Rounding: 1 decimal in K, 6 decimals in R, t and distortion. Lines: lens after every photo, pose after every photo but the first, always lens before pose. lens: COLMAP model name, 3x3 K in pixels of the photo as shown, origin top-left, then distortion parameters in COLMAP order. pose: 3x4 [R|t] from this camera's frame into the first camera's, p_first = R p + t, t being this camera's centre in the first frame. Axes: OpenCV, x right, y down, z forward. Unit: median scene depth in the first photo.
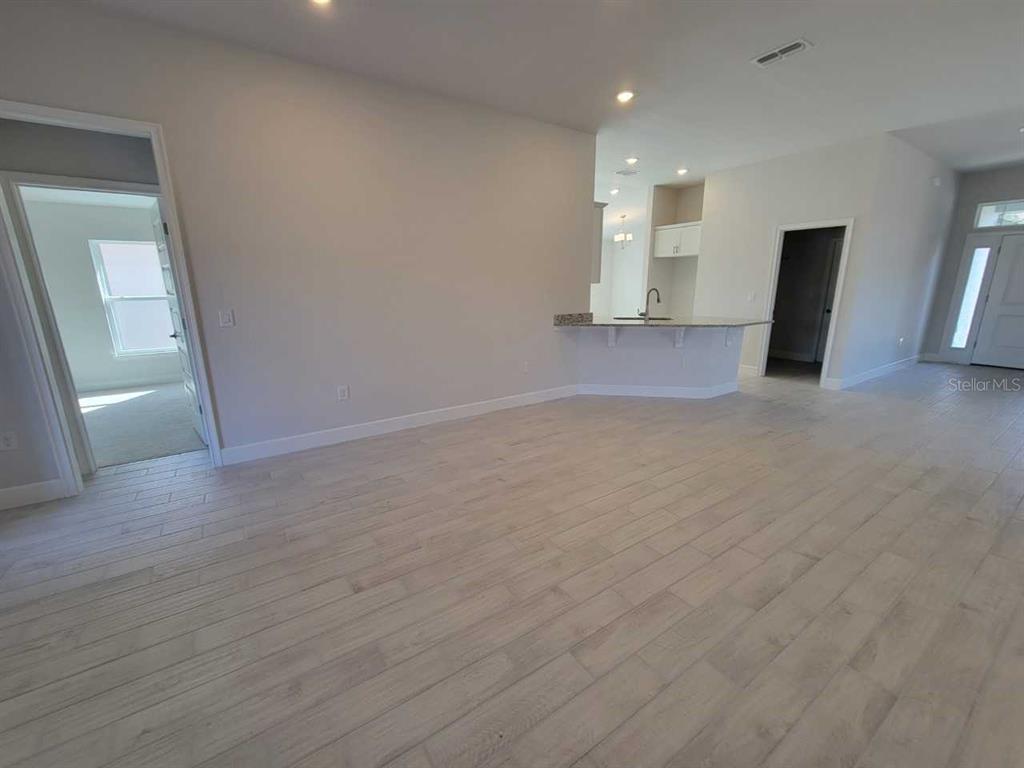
lens RADIAL K [[421.9, 0, 507.3], [0, 421.9, 388.8], [0, 0, 1]] dist [0.001454, 0.000179]
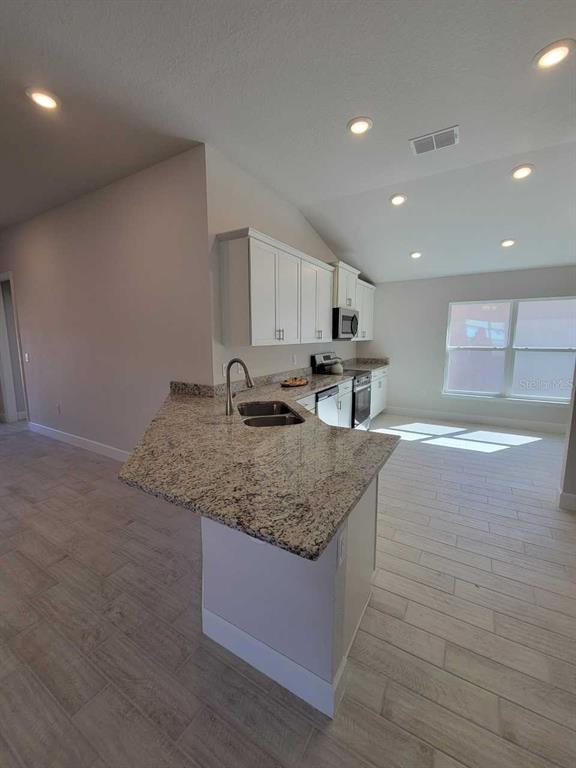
lens RADIAL K [[316.4, 0, 287.0], [0, 316.4, 383.0], [0, 0, 1]] dist [0.001454, 0.000179]
pose [[0.422447, 0.137884, -0.895838, 1.289108], [-0.210565, 0.976250, 0.050966, -0.421310], [0.881590, 0.167102, 0.441448, 1.547510]]
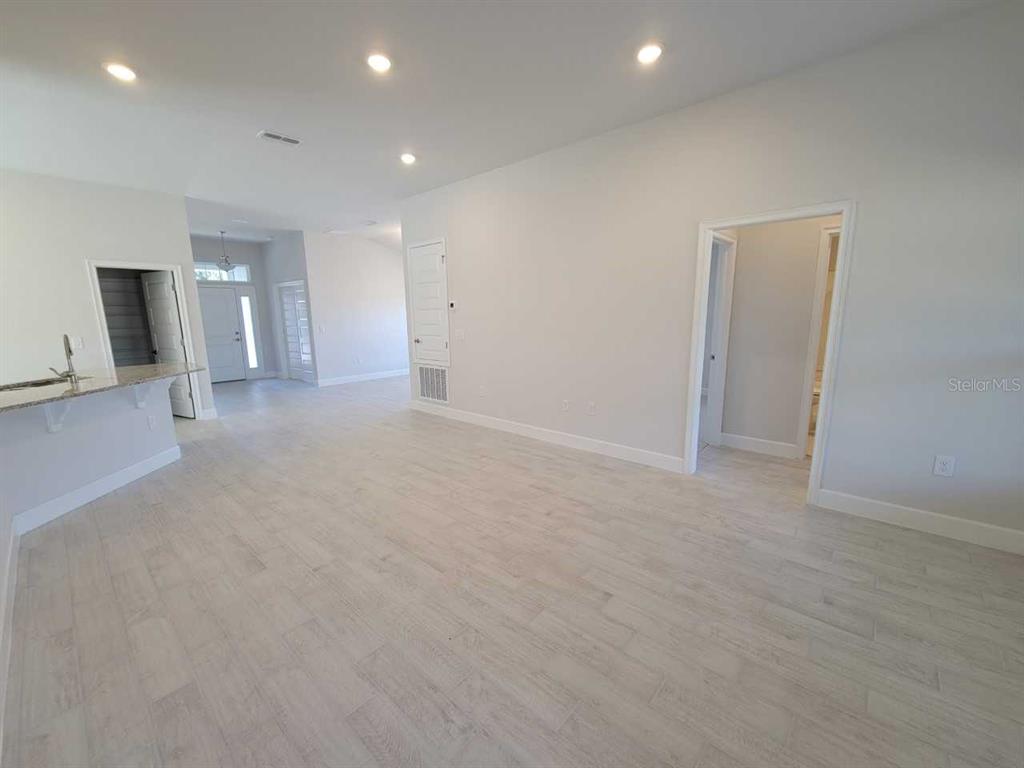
lens RADIAL K [[421.9, 0, 507.3], [0, 421.9, 388.8], [0, 0, 1]] dist [0.001454, 0.000179]
pose [[-0.242503, -0.163783, 0.956226, -0.836662], [0.252071, 0.941157, 0.225129, -0.229302], [-0.936831, 0.295631, -0.186949, 0.862096]]
